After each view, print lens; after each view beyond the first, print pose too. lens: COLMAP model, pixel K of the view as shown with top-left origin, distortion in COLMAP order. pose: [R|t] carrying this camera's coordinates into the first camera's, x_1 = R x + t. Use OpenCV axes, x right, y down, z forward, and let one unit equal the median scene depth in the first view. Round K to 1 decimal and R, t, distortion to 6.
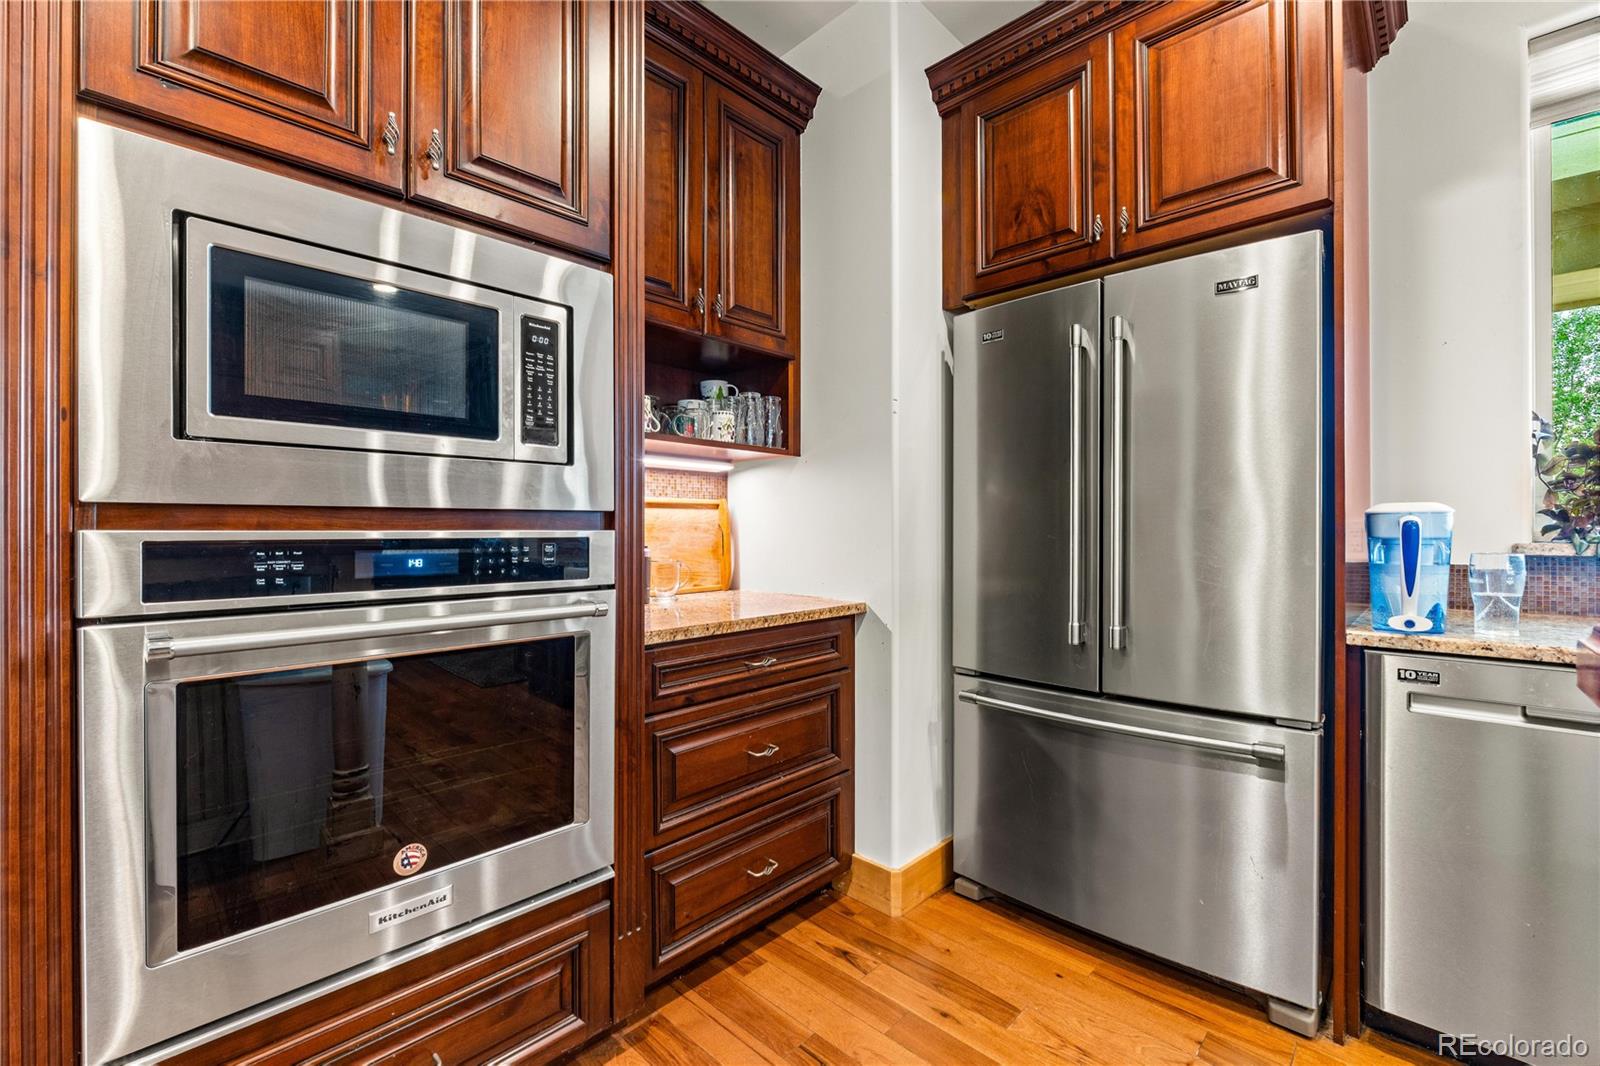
lens RADIAL K [[682.2, 0, 790.0], [0, 682.2, 528.0], [0, 0, 1]] dist [-0.006375, -0.000853]
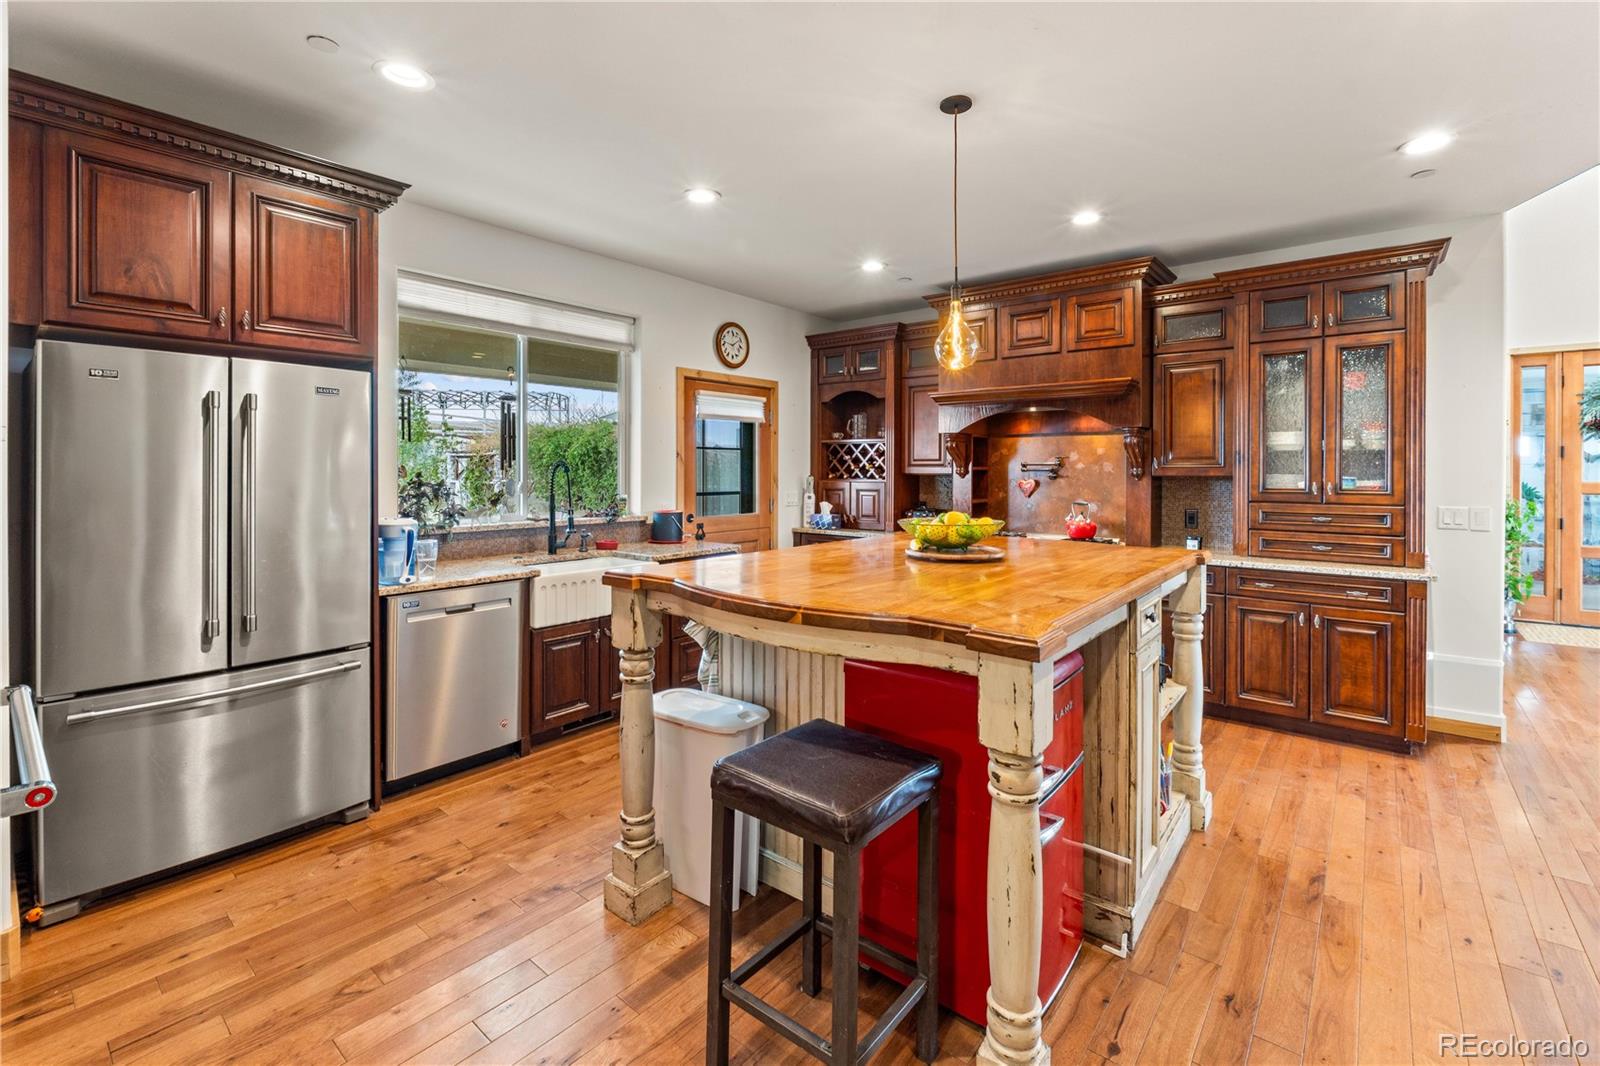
lens RADIAL K [[682.2, 0, 807.0], [0, 682.2, 476.8], [0, 0, 1]] dist [-0.006375, -0.000853]
pose [[-0.089785, -0.003329, 0.995956, -1.065353], [0.001838, 0.999992, 0.003508, -0.150578], [-0.995959, 0.002146, -0.089779, -0.014343]]
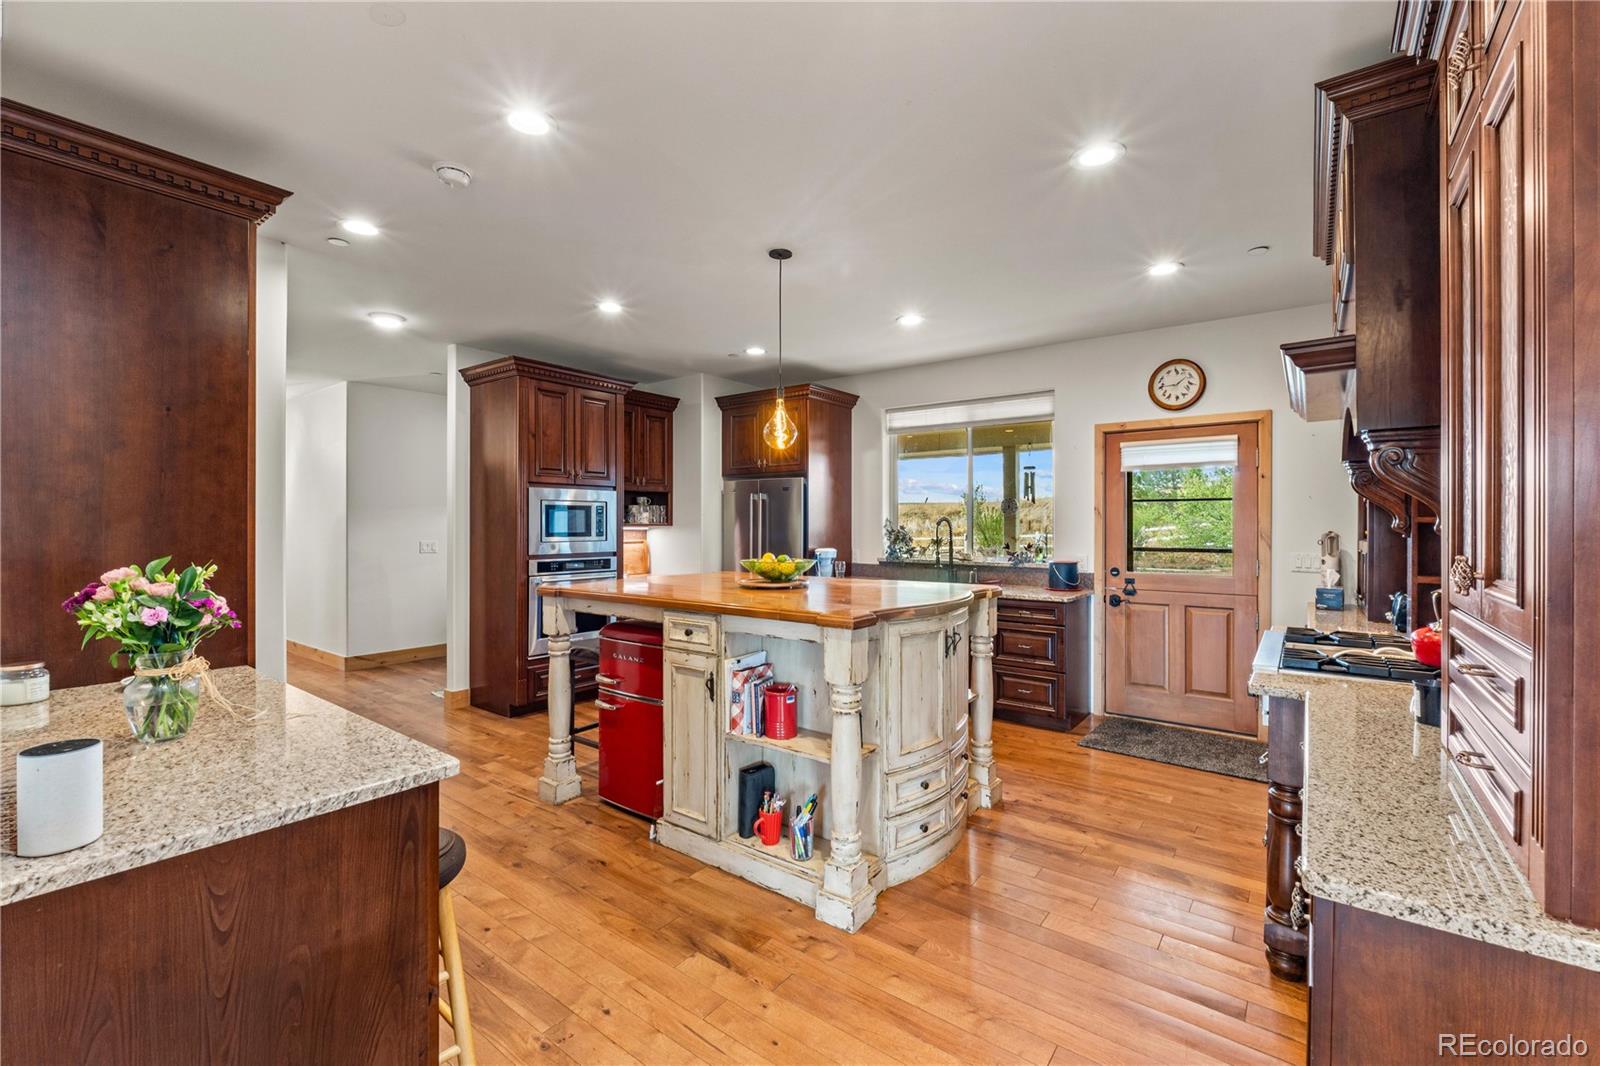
lens RADIAL K [[682.2, 0, 812.8], [0, 682.2, 519.9], [0, 0, 1]] dist [-0.006375, -0.000853]
pose [[0.989557, 0.004684, 0.144064, 0.252250], [-0.004331, 0.999987, -0.002763, -0.173541], [-0.144075, 0.002110, 0.989565, -2.620526]]
